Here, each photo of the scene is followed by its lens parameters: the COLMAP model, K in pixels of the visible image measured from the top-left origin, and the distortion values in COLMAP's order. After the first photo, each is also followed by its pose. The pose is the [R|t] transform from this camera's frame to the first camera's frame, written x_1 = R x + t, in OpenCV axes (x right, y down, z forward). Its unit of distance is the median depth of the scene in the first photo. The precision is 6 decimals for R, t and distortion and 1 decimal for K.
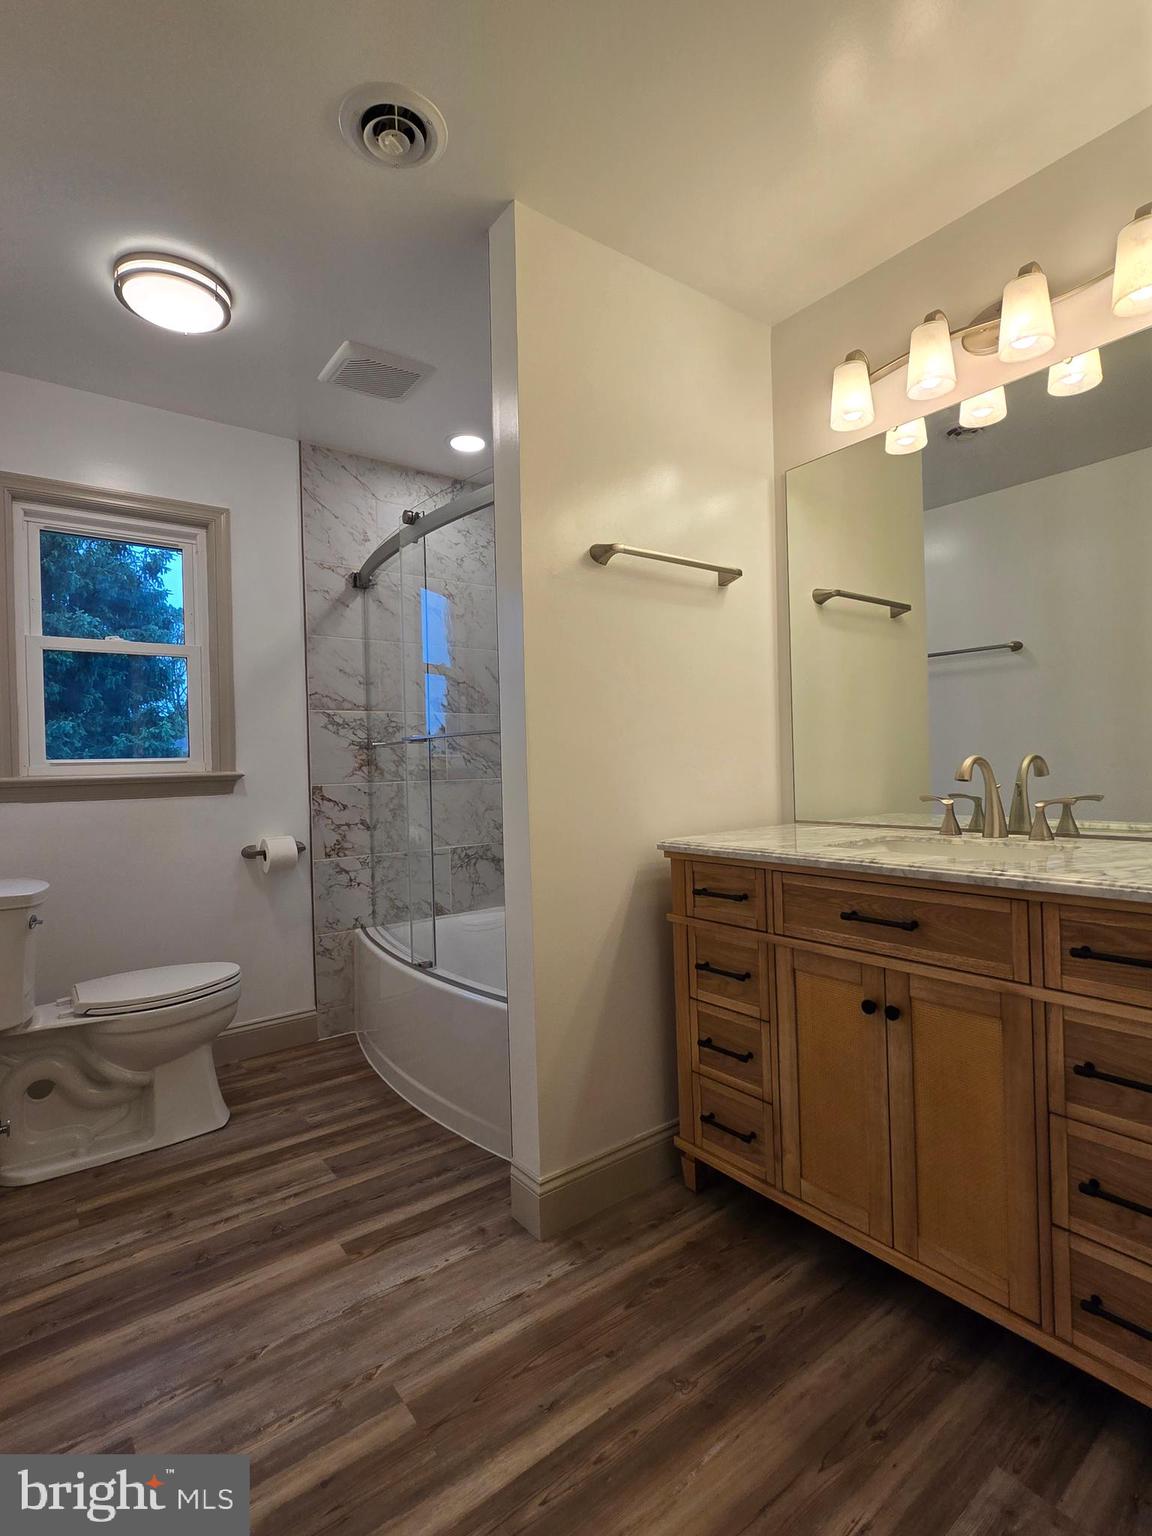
lens RADIAL K [[782.3, 0, 617.9], [0, 782.3, 782.5], [0, 0, 1]] dist [-0.005102, -0.000422]
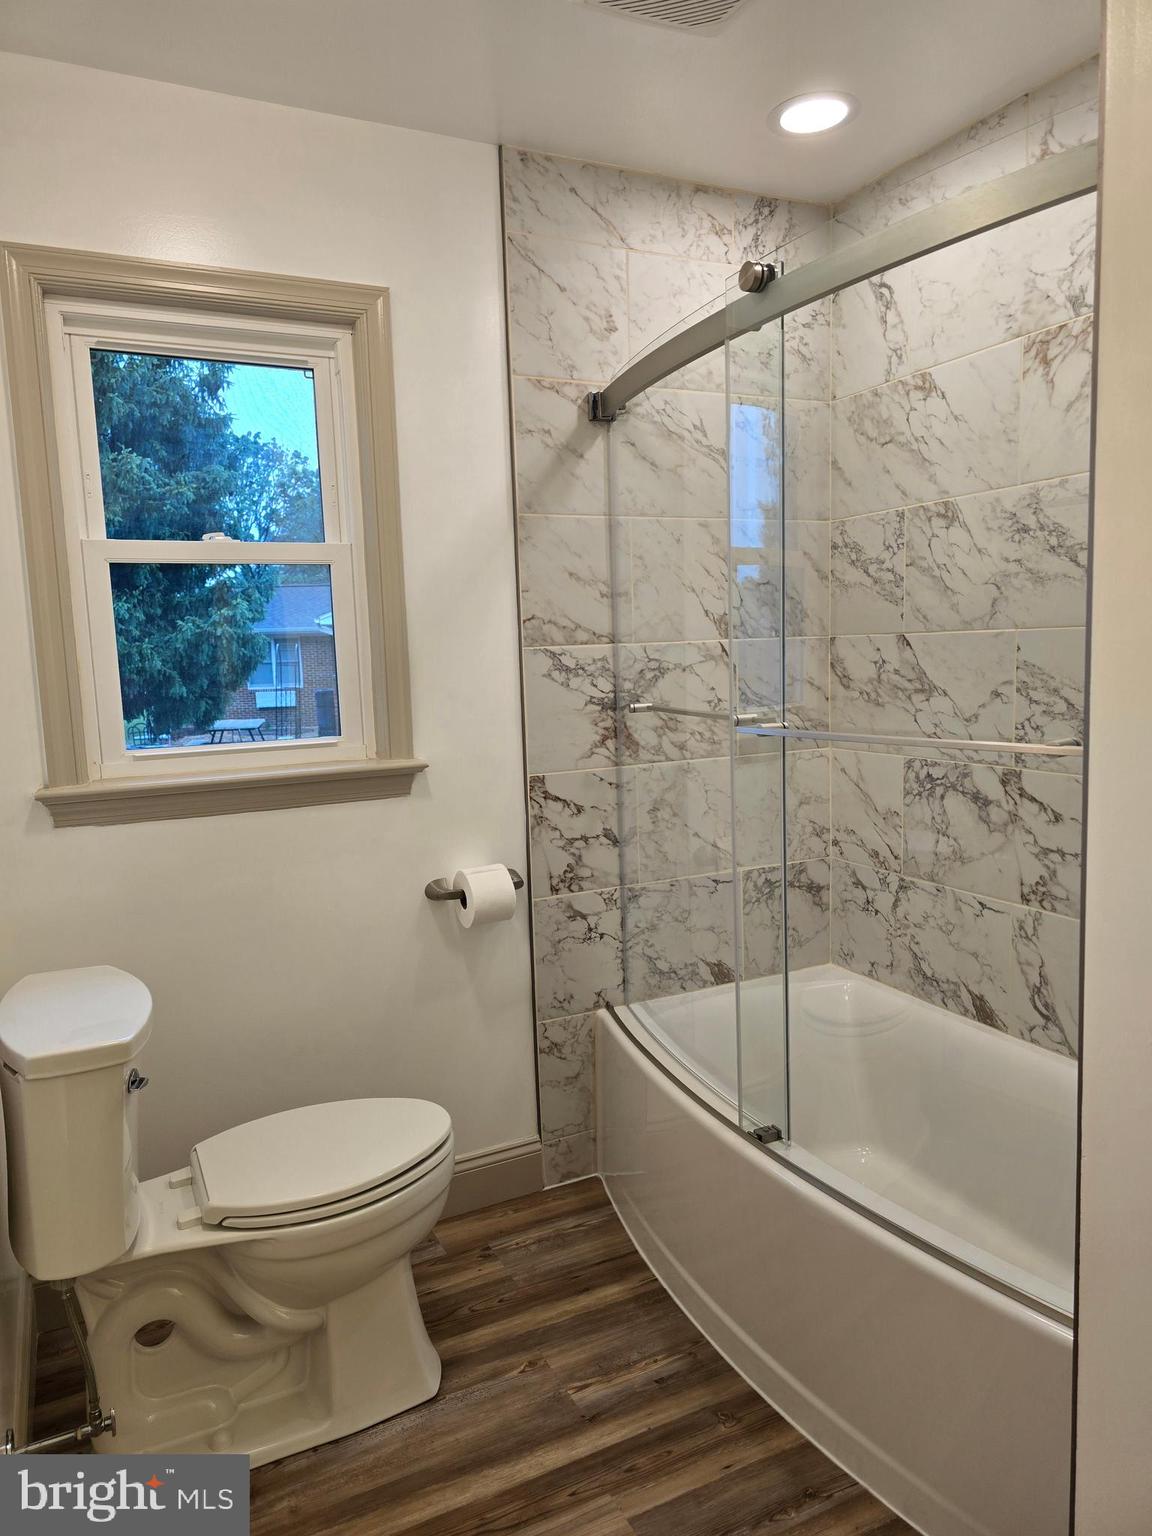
lens RADIAL K [[1025.4, 0, 566.2], [0, 1025.4, 777.2], [0, 0, 1]] dist [0.057057, -0.047472]
pose [[0.978854, 0.020052, -0.203577, -0.205579], [0.005983, 0.991952, 0.126475, -0.092565], [0.204475, -0.125019, 0.970856, 0.252817]]
